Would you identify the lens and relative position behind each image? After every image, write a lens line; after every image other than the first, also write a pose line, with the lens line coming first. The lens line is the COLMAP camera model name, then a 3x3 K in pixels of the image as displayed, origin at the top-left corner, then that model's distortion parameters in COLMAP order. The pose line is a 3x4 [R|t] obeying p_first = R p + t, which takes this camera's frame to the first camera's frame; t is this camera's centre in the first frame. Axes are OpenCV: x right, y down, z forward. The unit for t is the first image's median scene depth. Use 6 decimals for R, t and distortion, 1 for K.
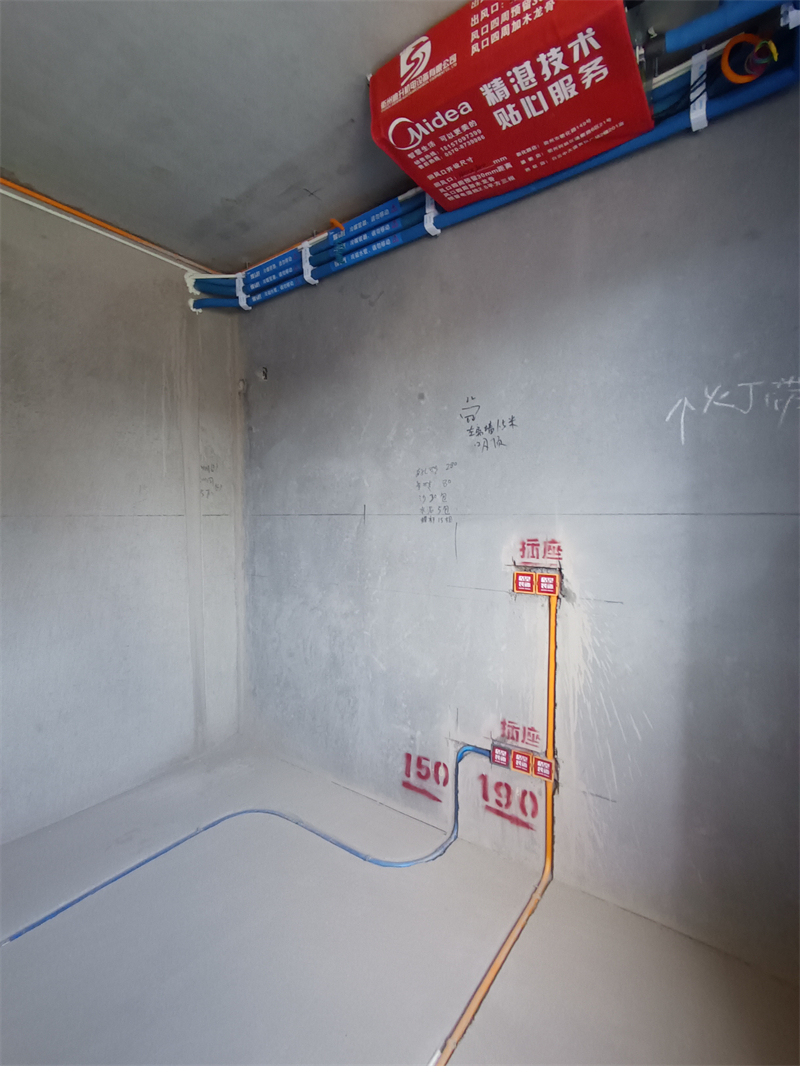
lens RADIAL K [[492.6, 0, 404.0], [0, 492.6, 534.3], [0, 0, 1]] dist [0.002293, -0.001894]
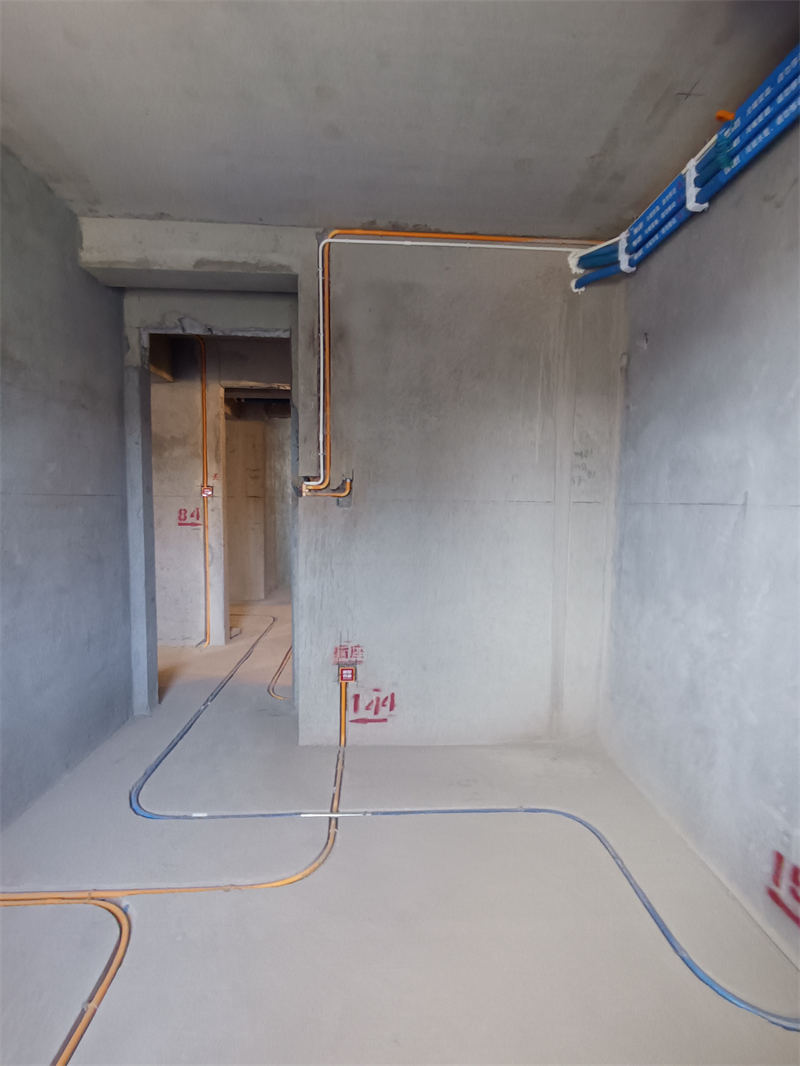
lens RADIAL K [[492.6, 0, 405.9], [0, 492.6, 538.6], [0, 0, 1]] dist [0.002293, -0.001894]
pose [[0.634741, 0.075462, -0.769032, 0.160362], [-0.049643, 0.997147, 0.056872, -0.008584], [0.771129, 0.002078, 0.636676, 0.138869]]
